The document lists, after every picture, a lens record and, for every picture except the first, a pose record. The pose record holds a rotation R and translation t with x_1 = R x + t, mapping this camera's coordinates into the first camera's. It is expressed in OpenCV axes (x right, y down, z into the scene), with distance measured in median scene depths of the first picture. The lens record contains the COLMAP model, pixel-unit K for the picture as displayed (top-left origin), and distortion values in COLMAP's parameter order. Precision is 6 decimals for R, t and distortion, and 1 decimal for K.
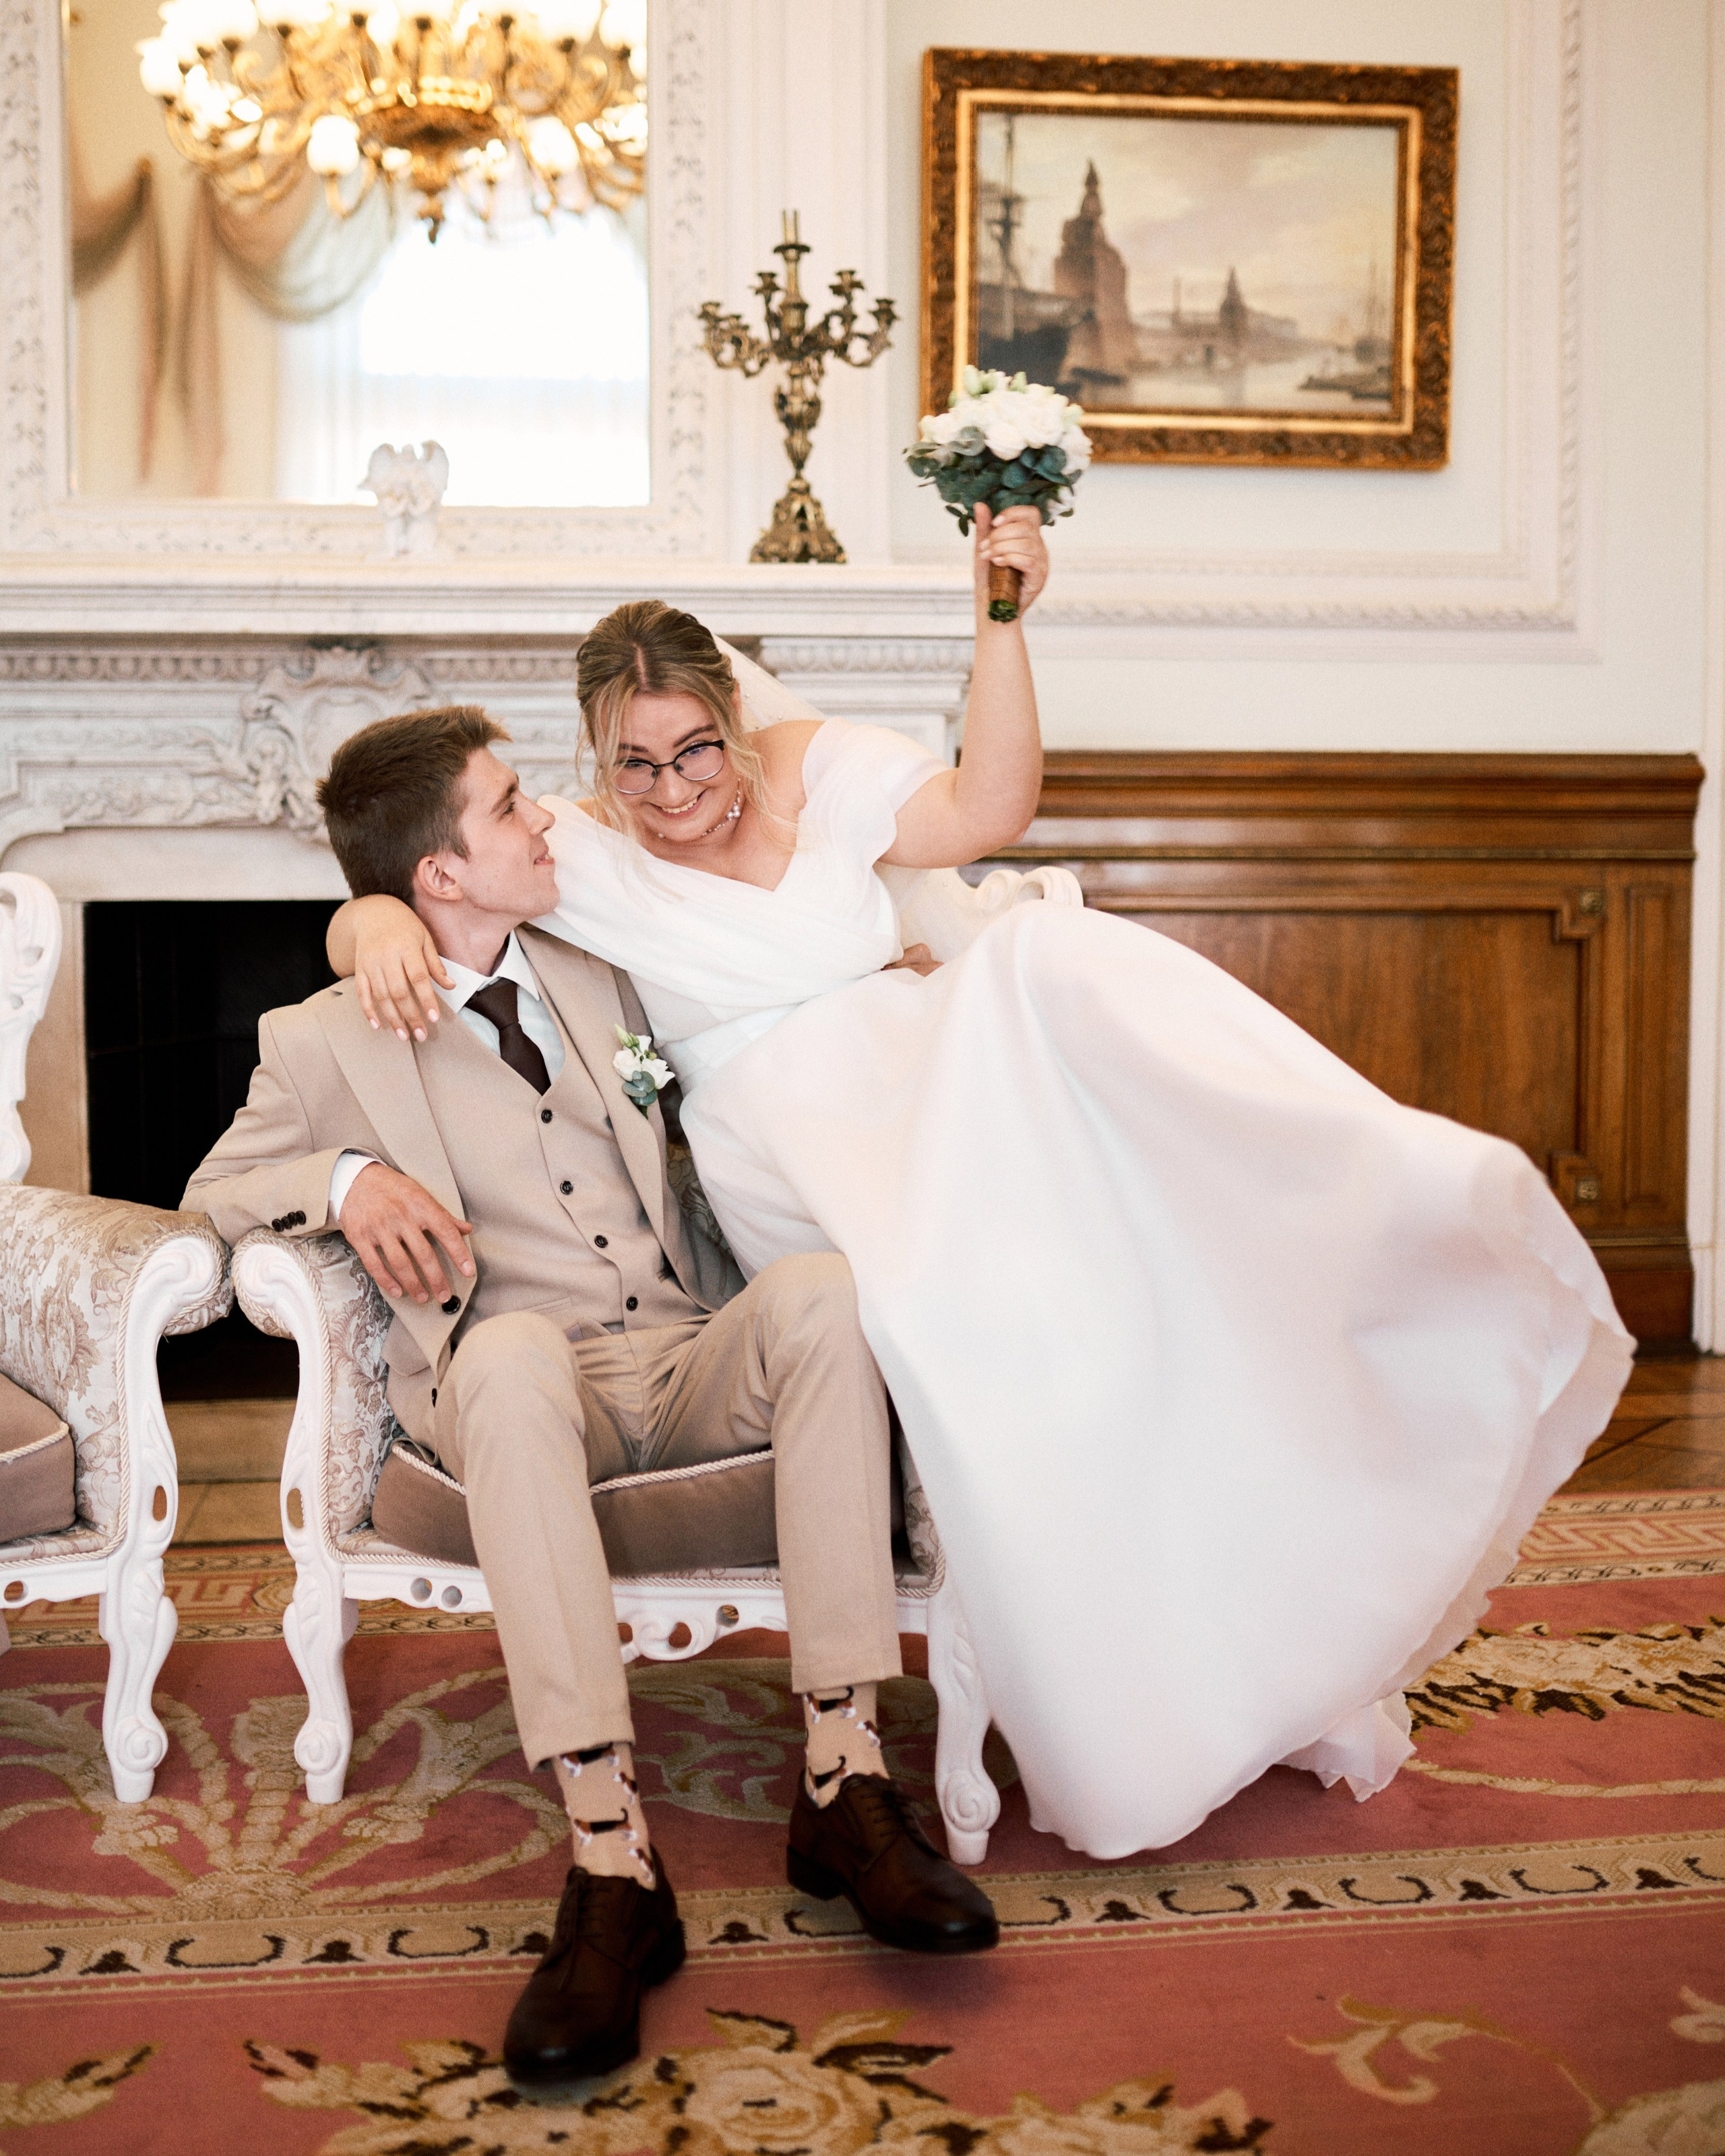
lens RADIAL K [[2092.8, 0, 862.5], [0, 2092.8, 1078.0], [0, 0, 1]] dist [-0.046794, 0.042585]
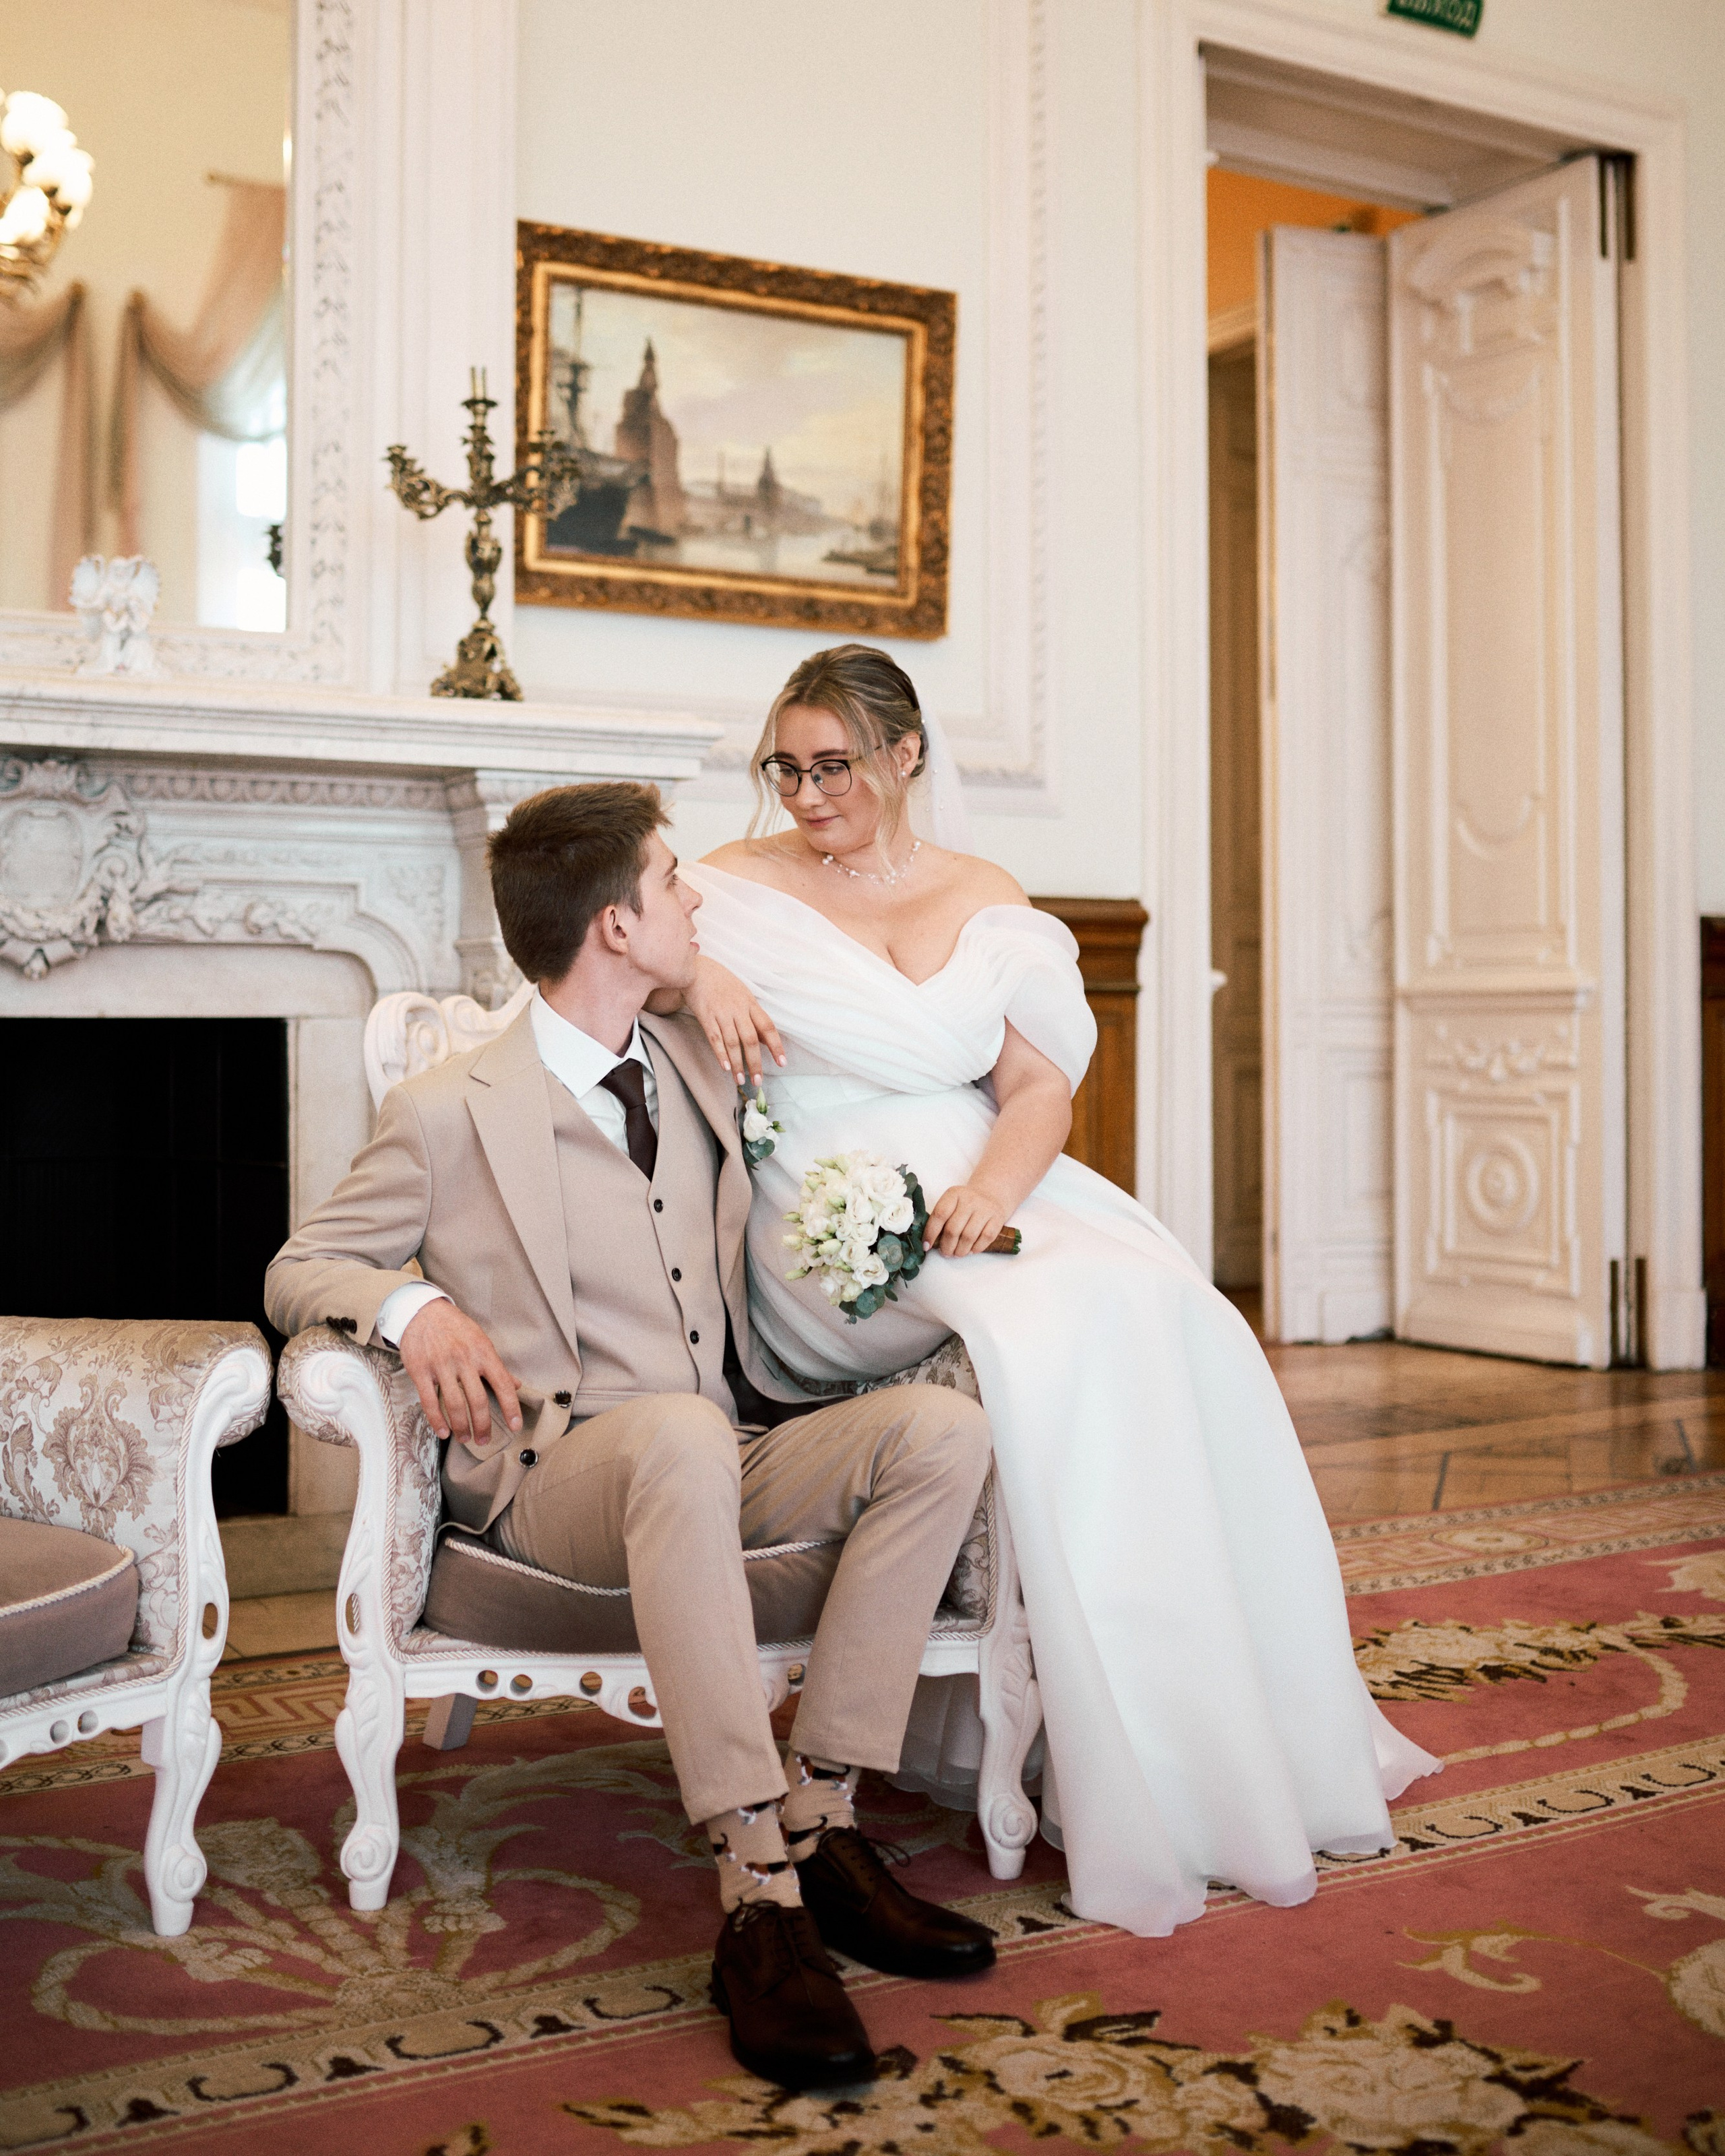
lens RADIAL K [[2054.9, 0, 862.5], [0, 2054.9, 1078.0], [0, 0, 1]] dist [-0.042156, 0.035469]
pose [[0.945249, -0.003453, 0.326333, -0.212484], [0.023252, 0.998115, -0.056791, 0.005523], [-0.325522, 0.061270, 0.943547, -0.018796]]
